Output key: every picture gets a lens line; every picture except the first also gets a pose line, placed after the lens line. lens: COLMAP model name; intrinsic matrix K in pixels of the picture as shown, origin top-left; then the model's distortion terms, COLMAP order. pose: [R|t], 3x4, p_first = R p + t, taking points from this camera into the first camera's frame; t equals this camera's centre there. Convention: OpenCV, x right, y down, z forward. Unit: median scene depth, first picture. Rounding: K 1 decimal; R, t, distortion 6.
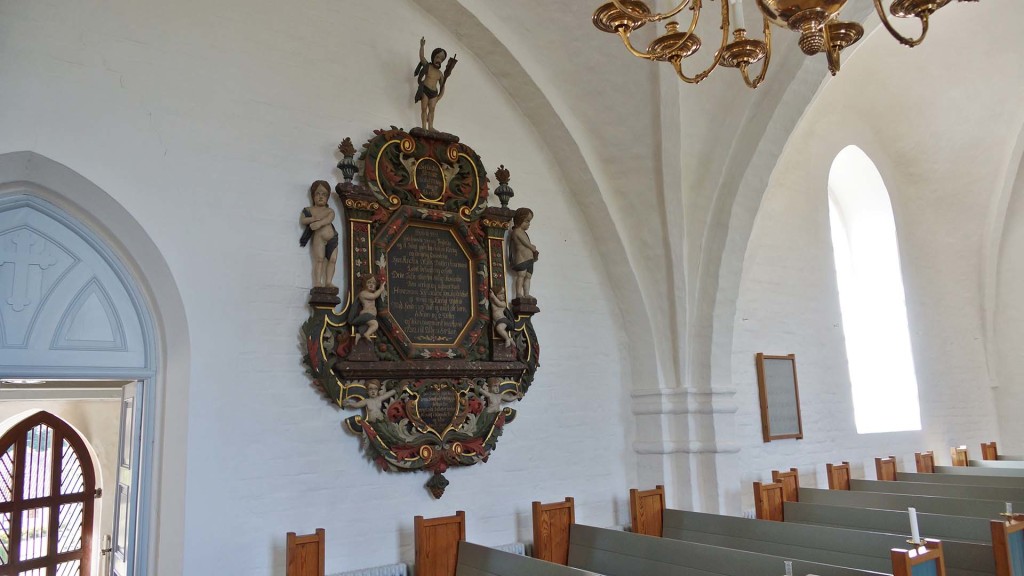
lens RADIAL K [[699.7, 0, 514.4], [0, 699.7, 296.9], [0, 0, 1]] dist [-0.004723, -0.001957]
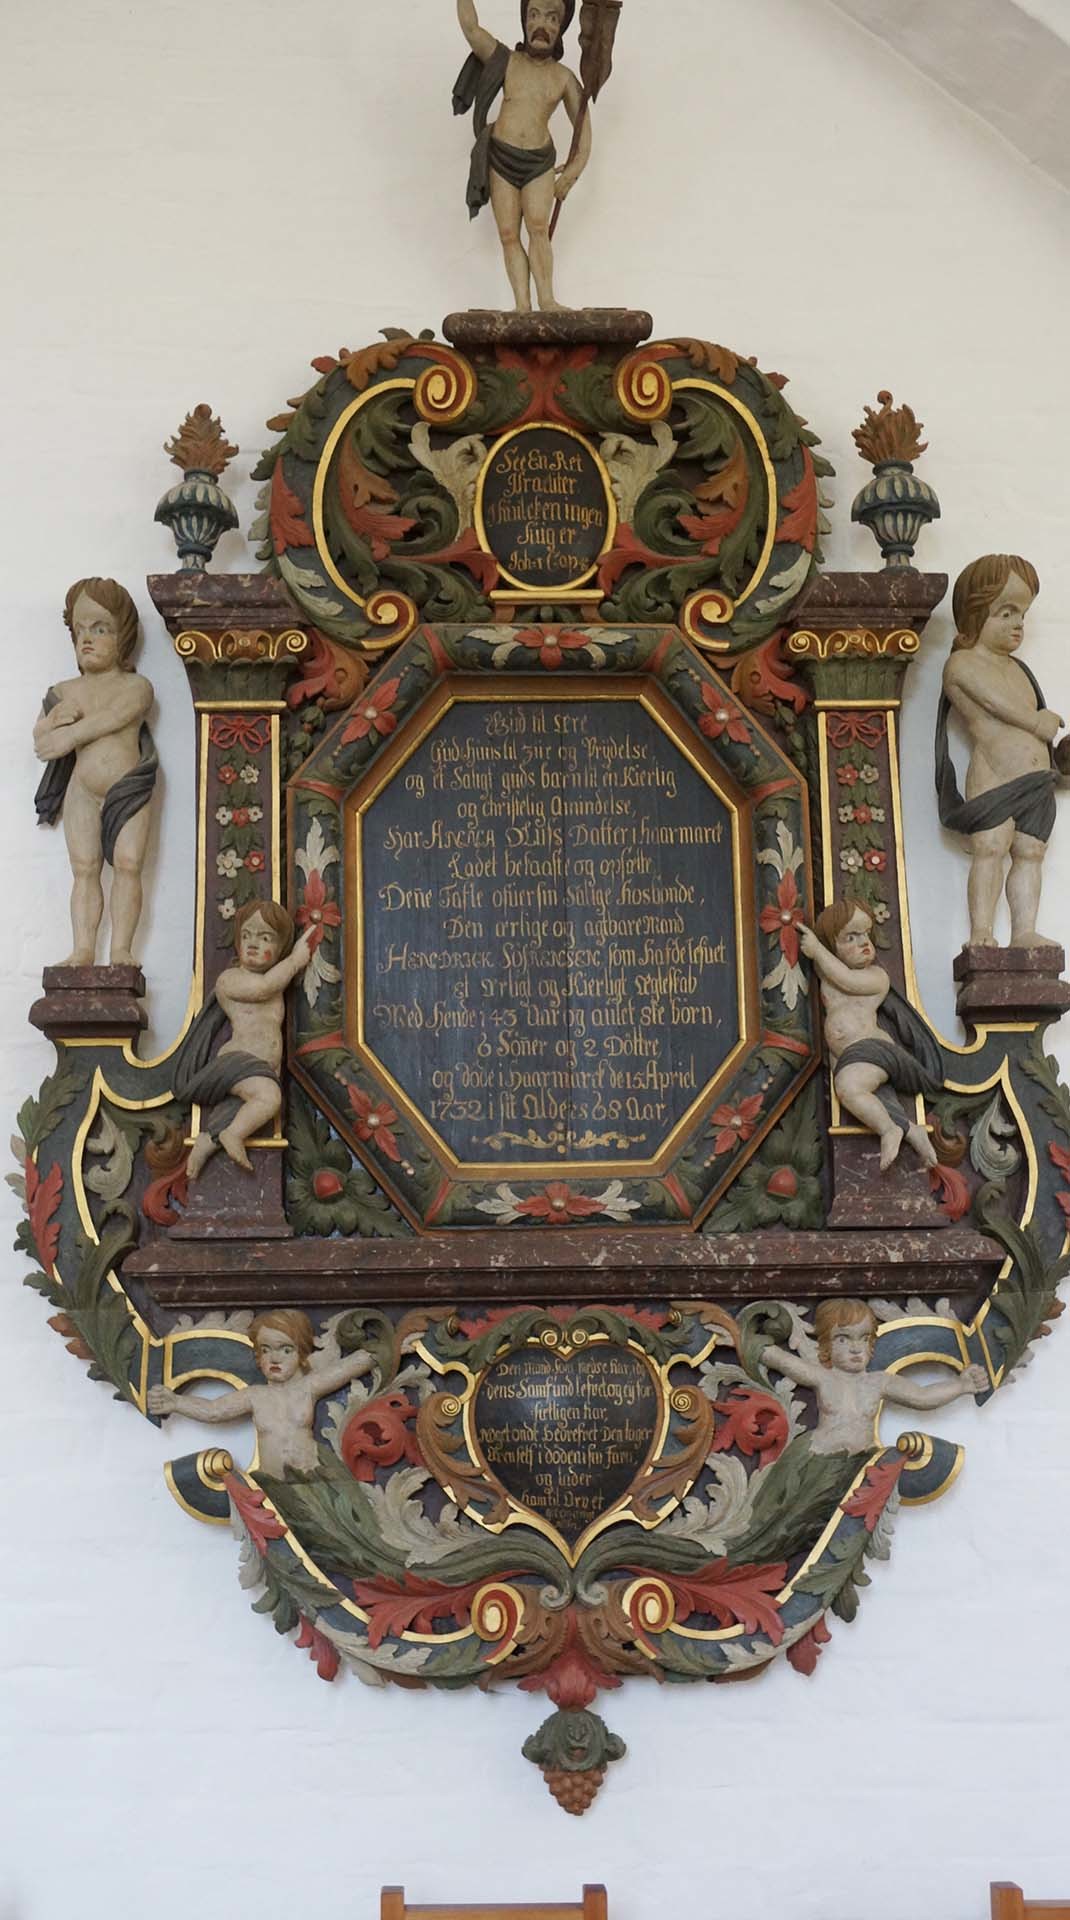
lens RADIAL K [[2158.4, 0, 535.0], [0, 2158.4, 960.0], [0, 0, 1]] dist [0.059652, -0.005382]
pose [[0.833183, -0.077506, -0.547539, 0.298837], [0.066640, 0.996986, -0.039722, 0.025661], [0.548967, -0.003393, 0.835837, 0.359440]]
